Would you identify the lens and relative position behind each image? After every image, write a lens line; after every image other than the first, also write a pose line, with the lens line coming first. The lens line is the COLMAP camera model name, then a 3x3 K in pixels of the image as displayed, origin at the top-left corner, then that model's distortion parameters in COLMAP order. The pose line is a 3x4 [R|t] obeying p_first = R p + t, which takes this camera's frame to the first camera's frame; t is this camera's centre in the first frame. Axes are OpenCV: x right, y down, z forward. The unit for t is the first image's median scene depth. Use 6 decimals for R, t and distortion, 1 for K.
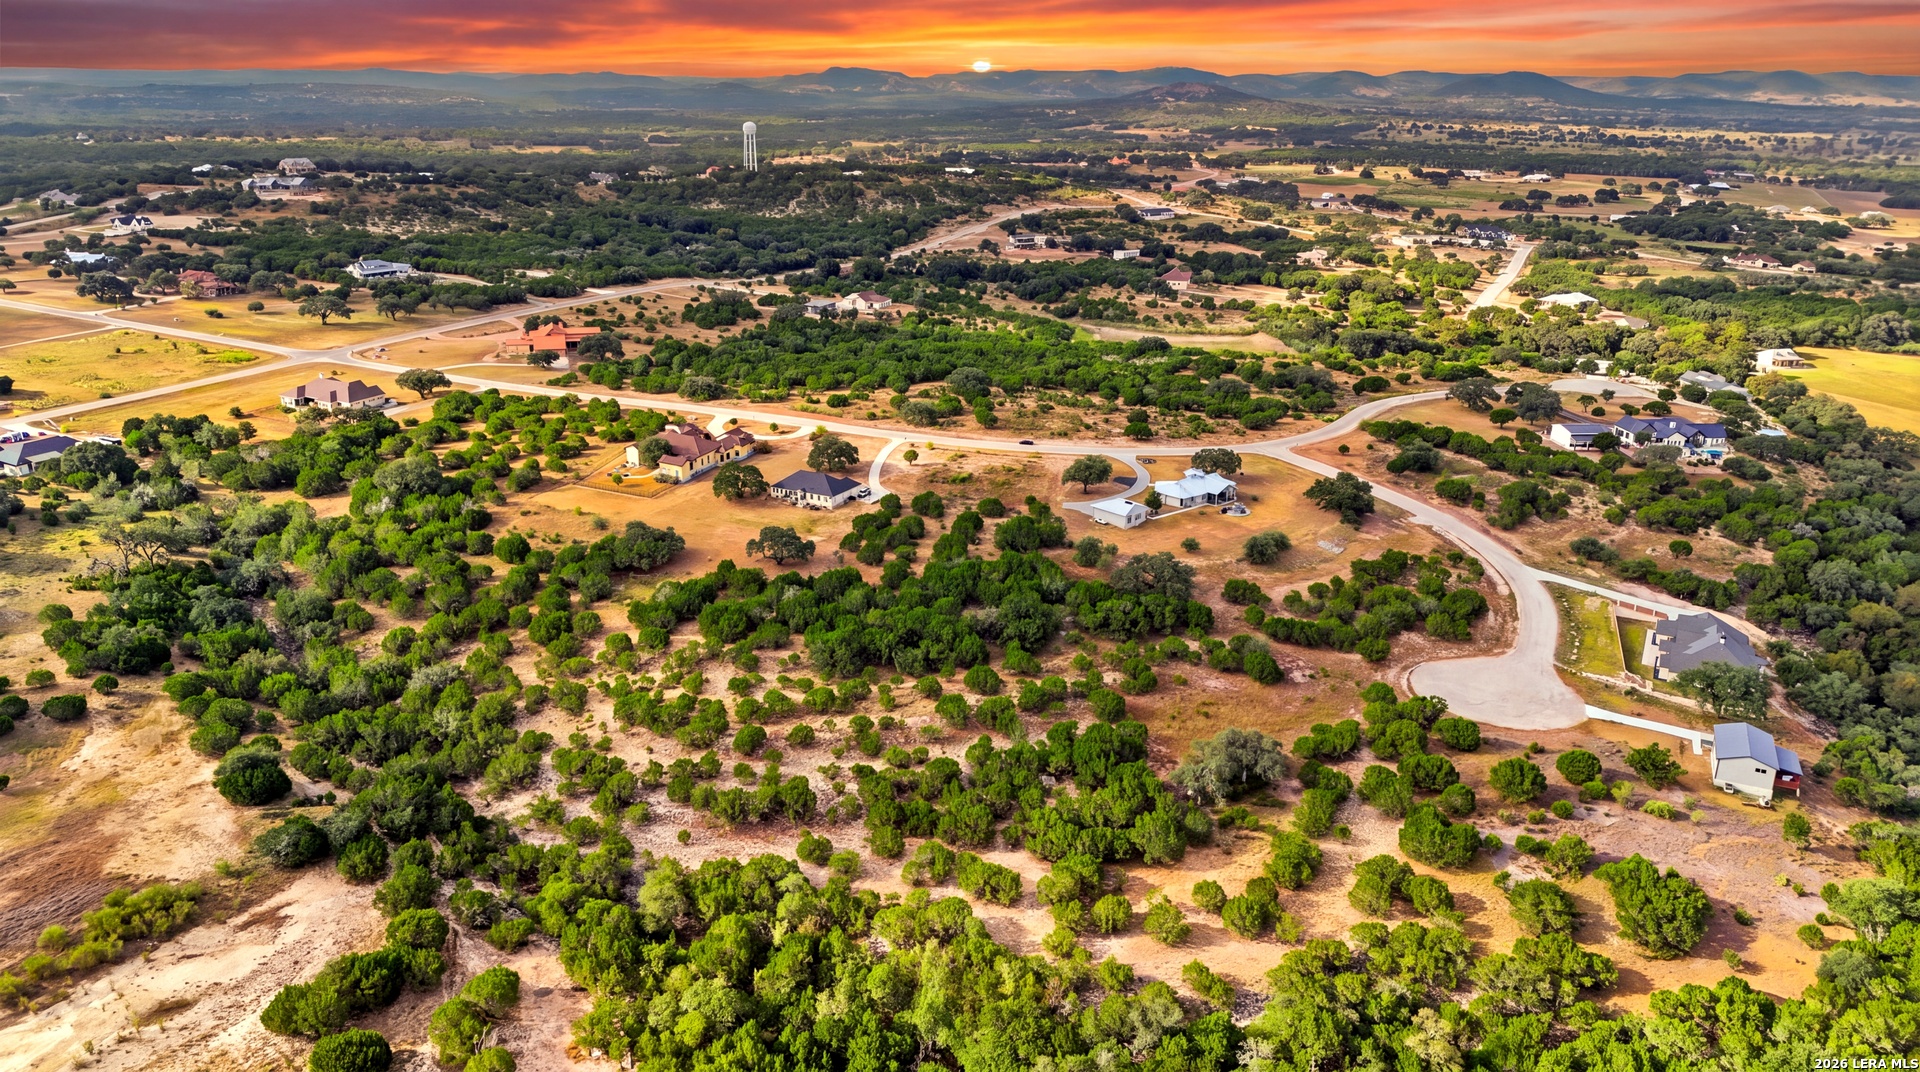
lens RADIAL K [[1427.2, 0, 960.0], [0, 1427.2, 536.0], [0, 0, 1]] dist [0.080674, -0.070372]
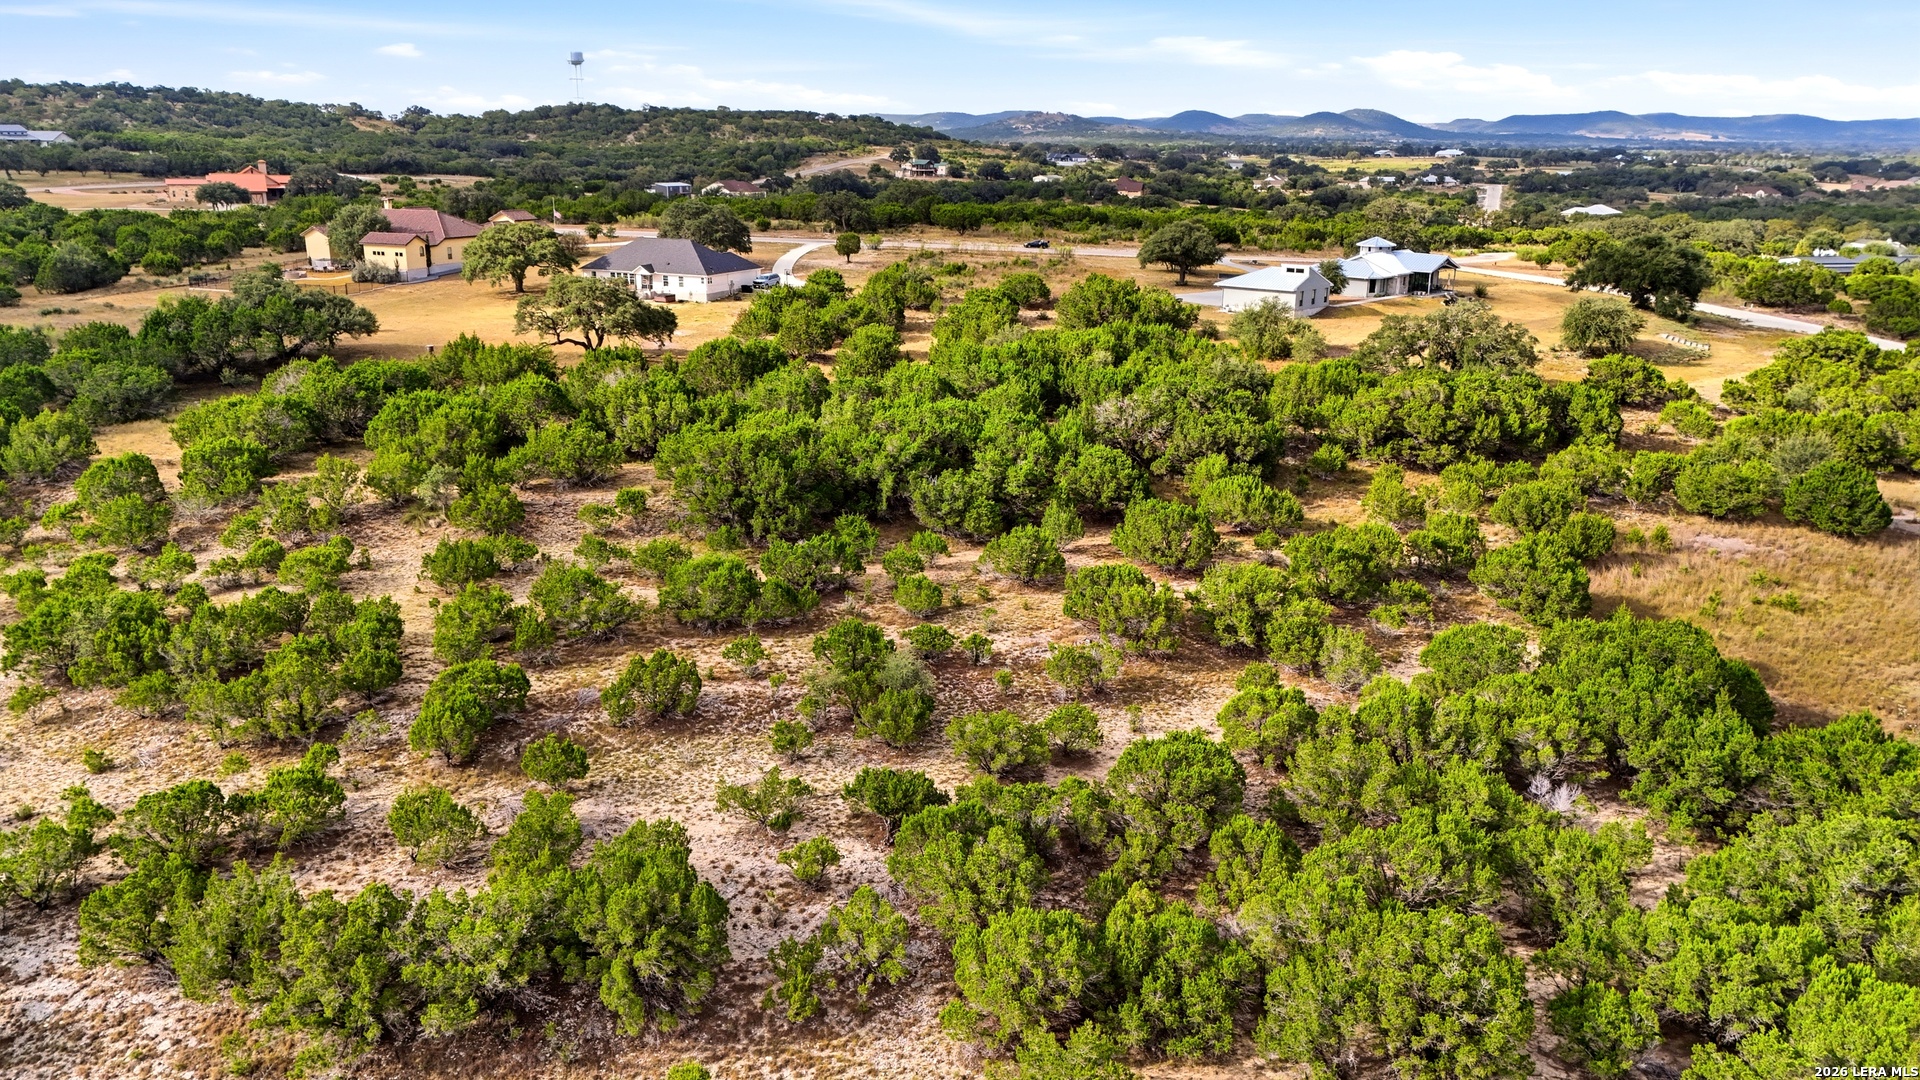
lens RADIAL K [[1422.8, 0, 960.0], [0, 1422.8, 540.0], [0, 0, 1]] dist [0.077921, -0.073150]
pose [[0.994420, -0.031848, 0.100567, -0.060518], [0.035581, 0.998735, -0.035542, 0.094211], [-0.099308, 0.038922, 0.994295, 0.544974]]
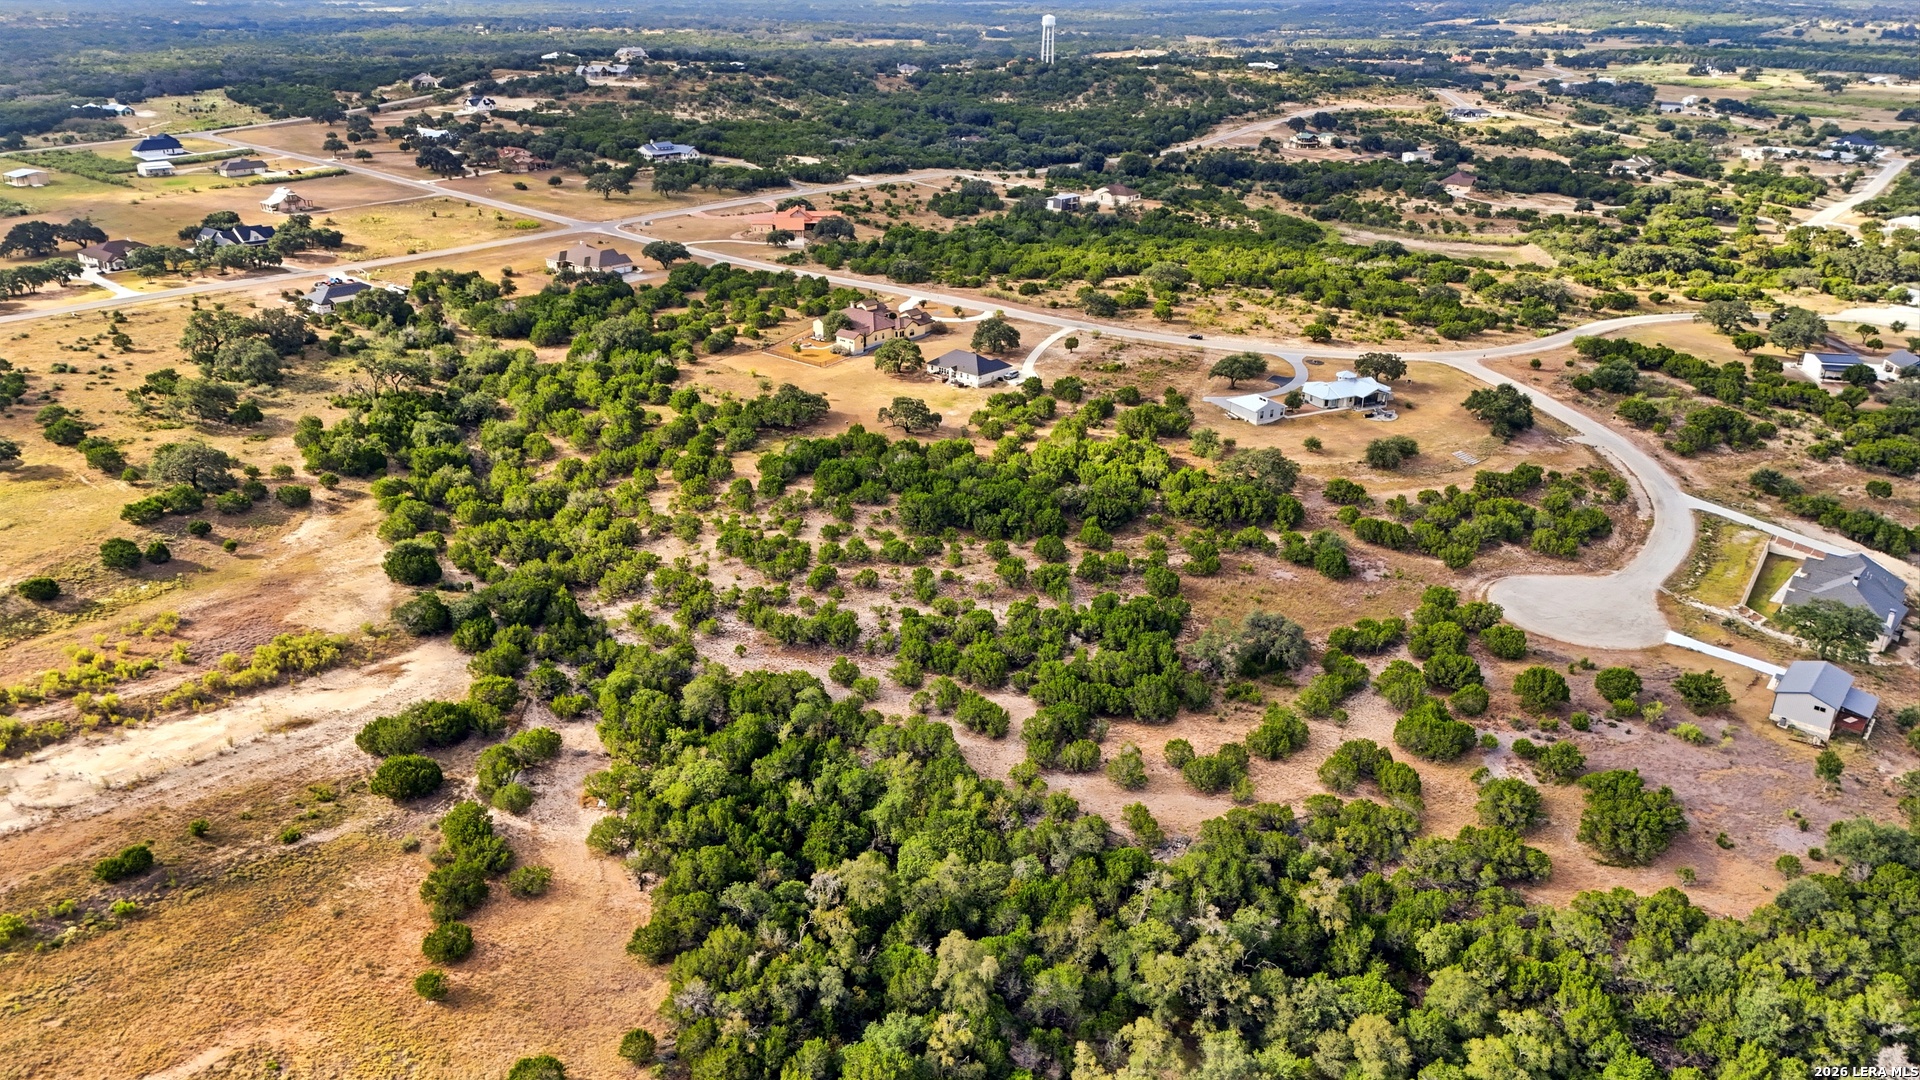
lens RADIAL K [[1422.8, 0, 960.0], [0, 1422.8, 540.0], [0, 0, 1]] dist [0.077921, -0.073150]
pose [[0.970761, 0.090065, -0.222512, 0.157001], [-0.074417, 0.994192, 0.077749, 0.014119], [0.228222, -0.058917, 0.971825, -0.043221]]
